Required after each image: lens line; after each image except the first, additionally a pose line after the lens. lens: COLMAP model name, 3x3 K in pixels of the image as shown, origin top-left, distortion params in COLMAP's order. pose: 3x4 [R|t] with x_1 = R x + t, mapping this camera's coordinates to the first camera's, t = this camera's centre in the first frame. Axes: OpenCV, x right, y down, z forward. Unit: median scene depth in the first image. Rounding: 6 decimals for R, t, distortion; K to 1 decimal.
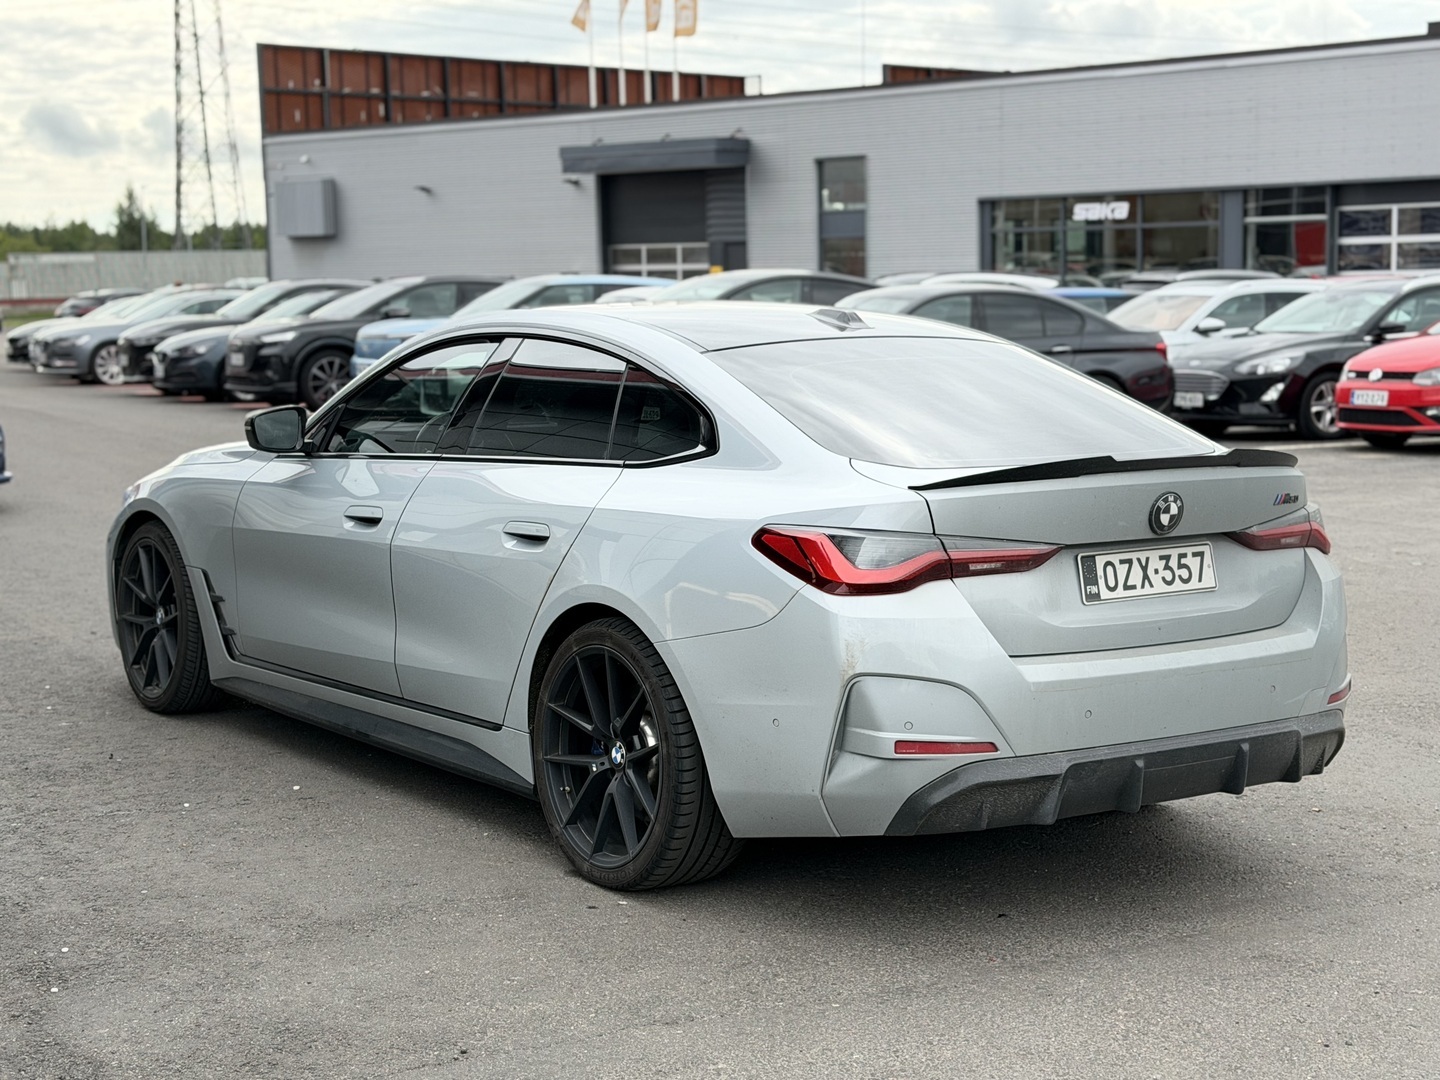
lens RADIAL K [[2321.9, 0, 724.9], [0, 2321.9, 541.7], [0, 0, 1]] dist [0.195459, 0.000000]
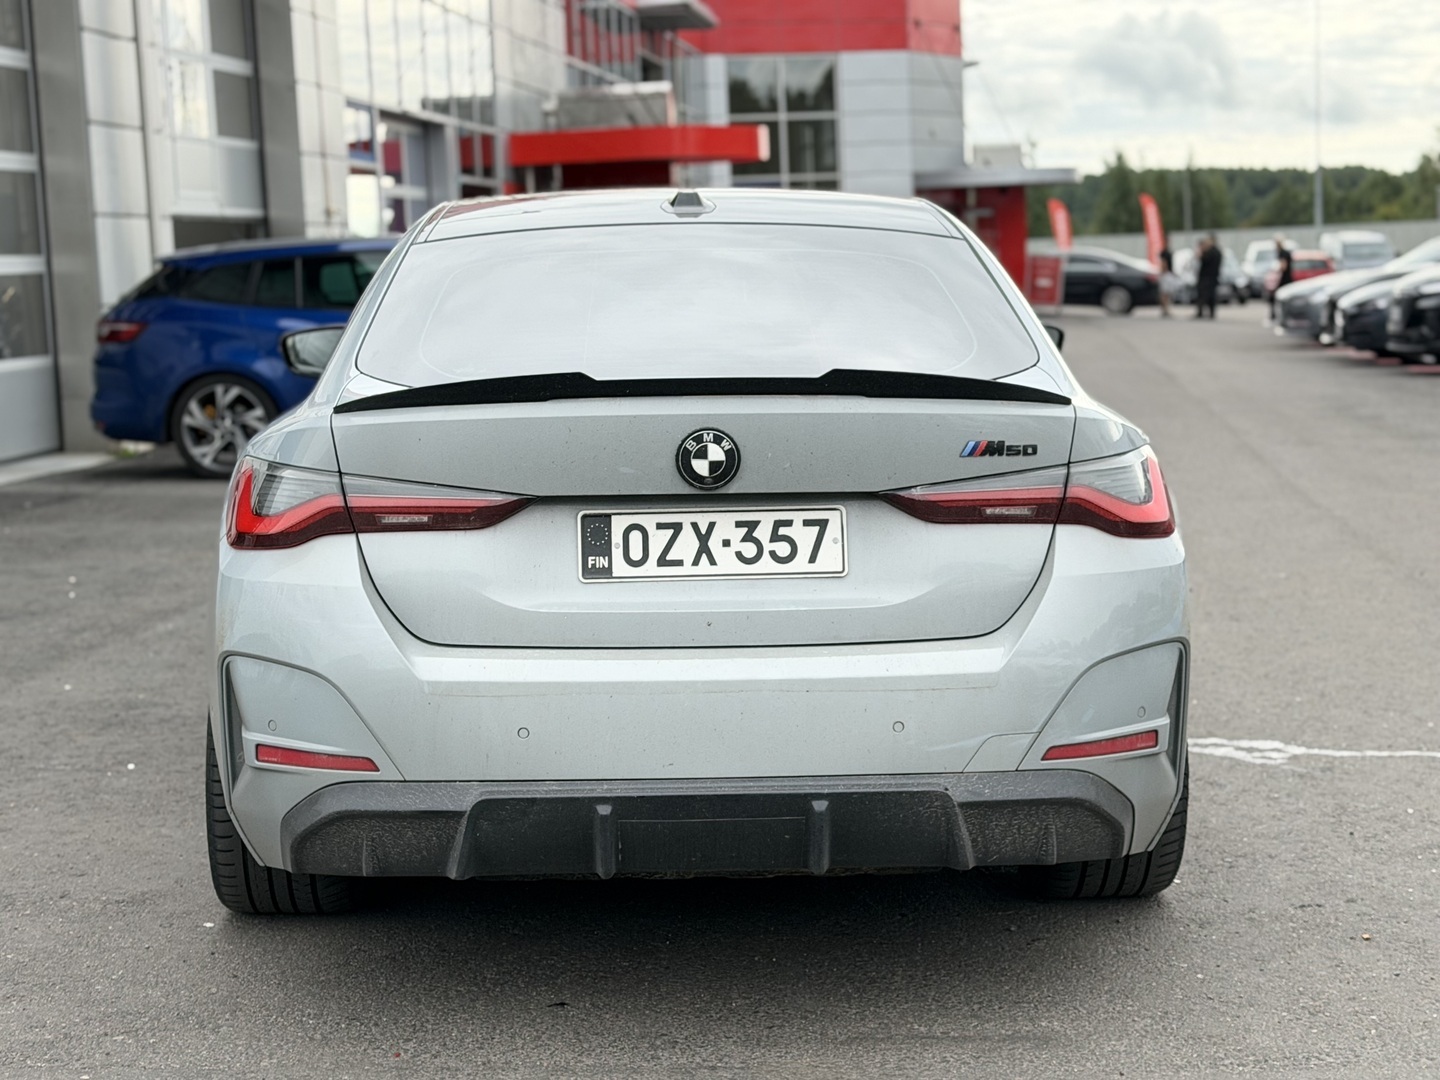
lens RADIAL K [[2592.4, 0, 714.3], [0, 2592.4, 537.5], [0, 0, 1]] dist [0.121370, 0.000000]
pose [[0.827873, 0.046747, -0.558964, 0.622323], [-0.045680, 0.998830, 0.015877, -0.001102], [0.559053, 0.012389, 0.829040, 0.360640]]
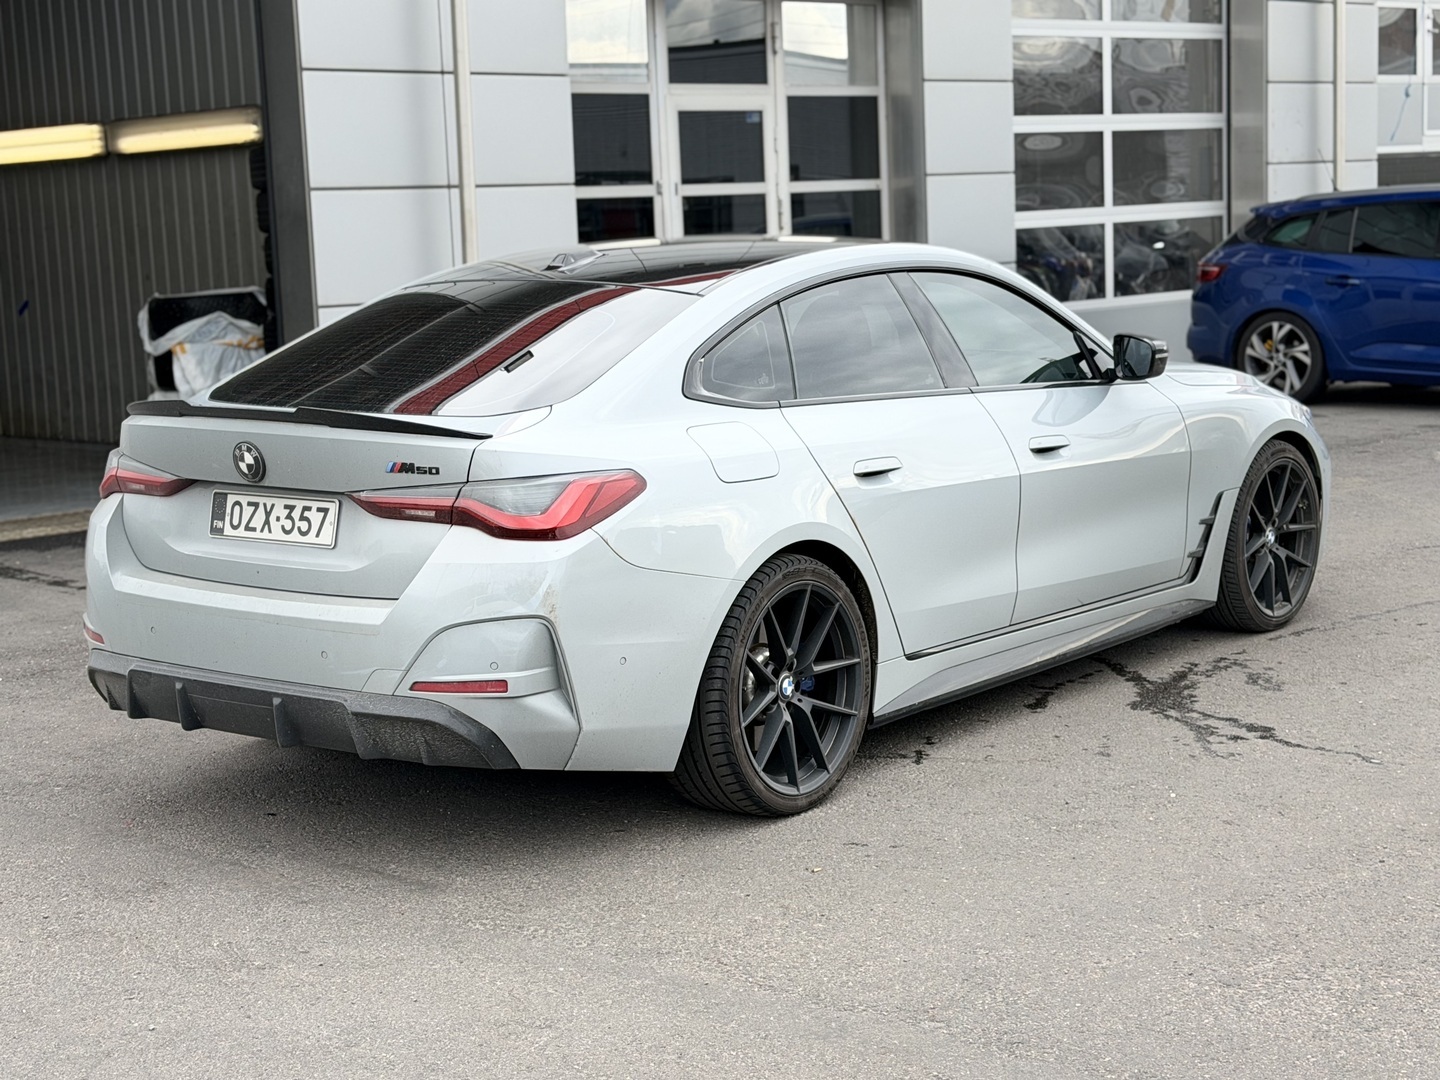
lens RADIAL K [[2382.3, 0, 720.0], [0, 2382.3, 544.7], [0, 0, 1]] dist [0.181327, 0.000000]
pose [[0.294609, 0.134428, -0.946115, 1.261666], [-0.081322, 0.989992, 0.115340, -0.115452], [0.952151, 0.042960, 0.302593, 0.877244]]
